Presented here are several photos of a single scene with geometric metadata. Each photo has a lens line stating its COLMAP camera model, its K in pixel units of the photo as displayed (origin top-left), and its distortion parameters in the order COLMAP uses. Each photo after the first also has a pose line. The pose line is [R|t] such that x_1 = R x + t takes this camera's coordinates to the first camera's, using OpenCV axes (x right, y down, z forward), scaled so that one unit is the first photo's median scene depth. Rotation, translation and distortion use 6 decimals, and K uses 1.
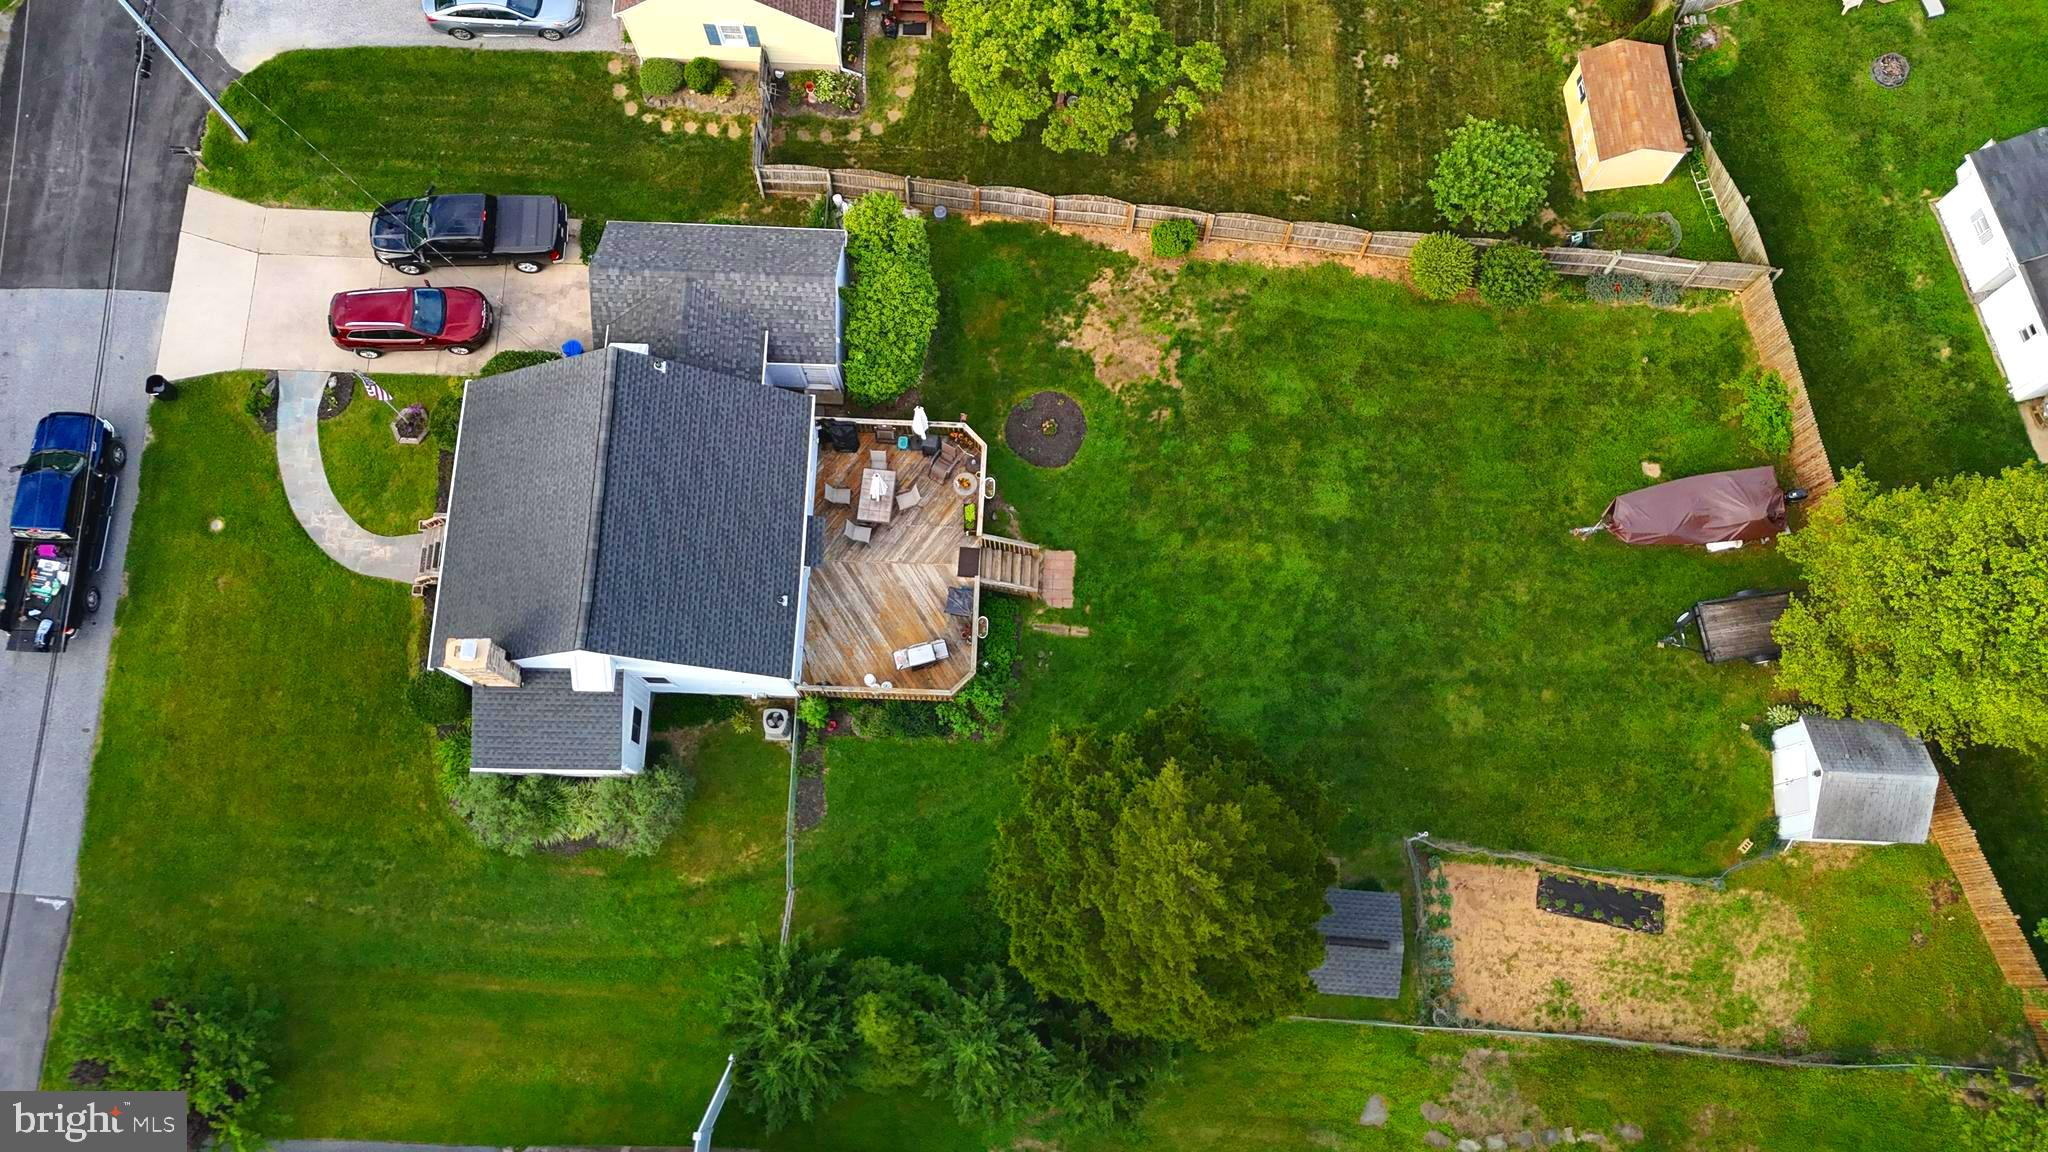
lens RADIAL K [[1610.5, 0, 1029.1], [0, 1610.5, 575.8], [0, 0, 1]] dist [0.097550, -0.132764]
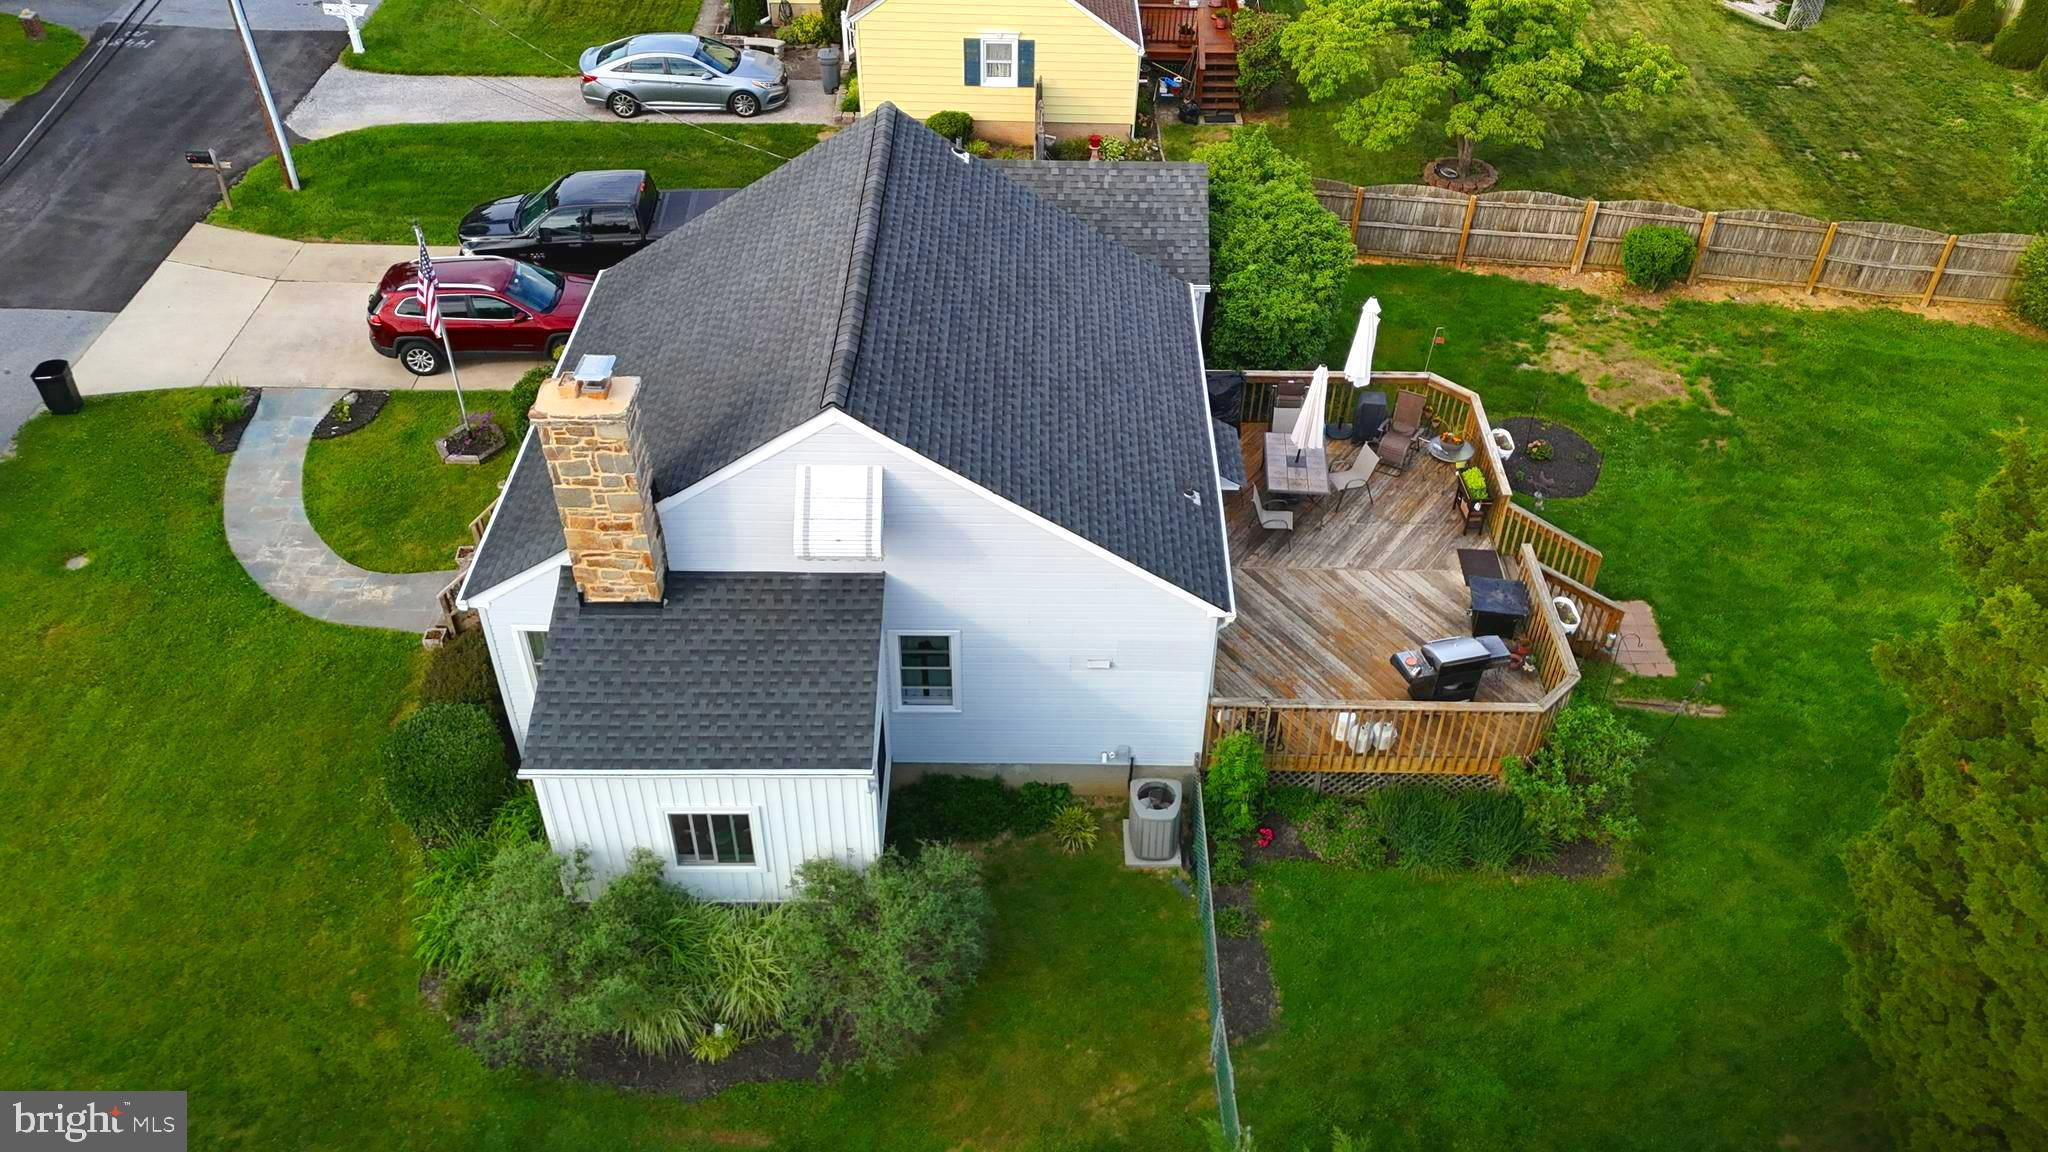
lens RADIAL K [[1612.1, 0, 1030.4], [0, 1612.1, 527.3], [0, 0, 1]] dist [0.111663, -0.119912]
pose [[0.999569, -0.005443, 0.028858, -0.198107], [0.021516, 0.804517, -0.593540, 0.291597], [-0.019986, 0.593905, 0.804287, 0.550223]]
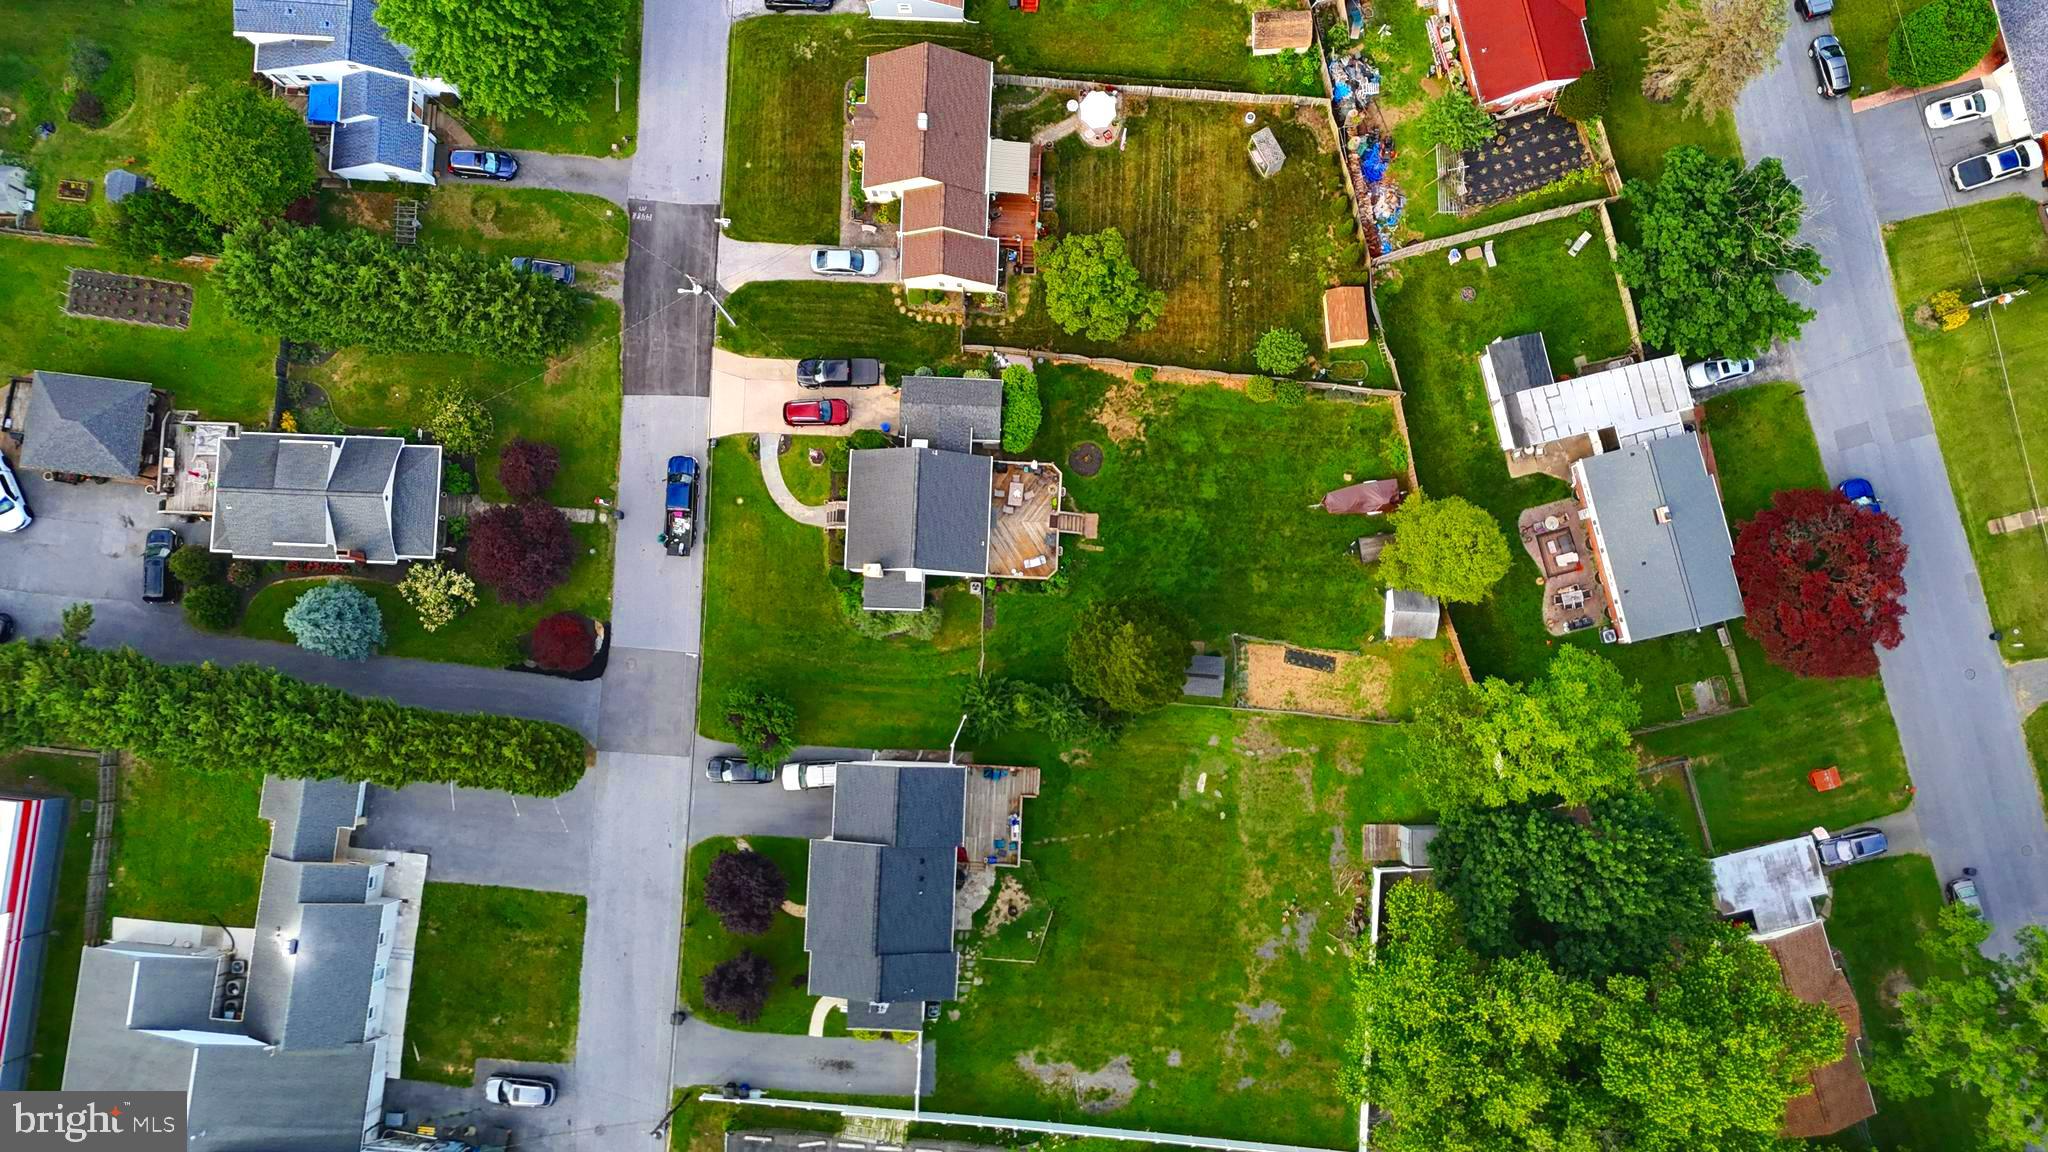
lens RADIAL K [[1501.1, 0, 1027.5], [0, 1501.1, 582.1], [0, 0, 1]] dist [0.095088, -0.096653]
pose [[0.999868, 0.007755, -0.014281, -0.043169], [-0.005141, 0.984603, 0.174730, -0.302510], [0.015417, -0.174634, 0.984513, -1.190703]]
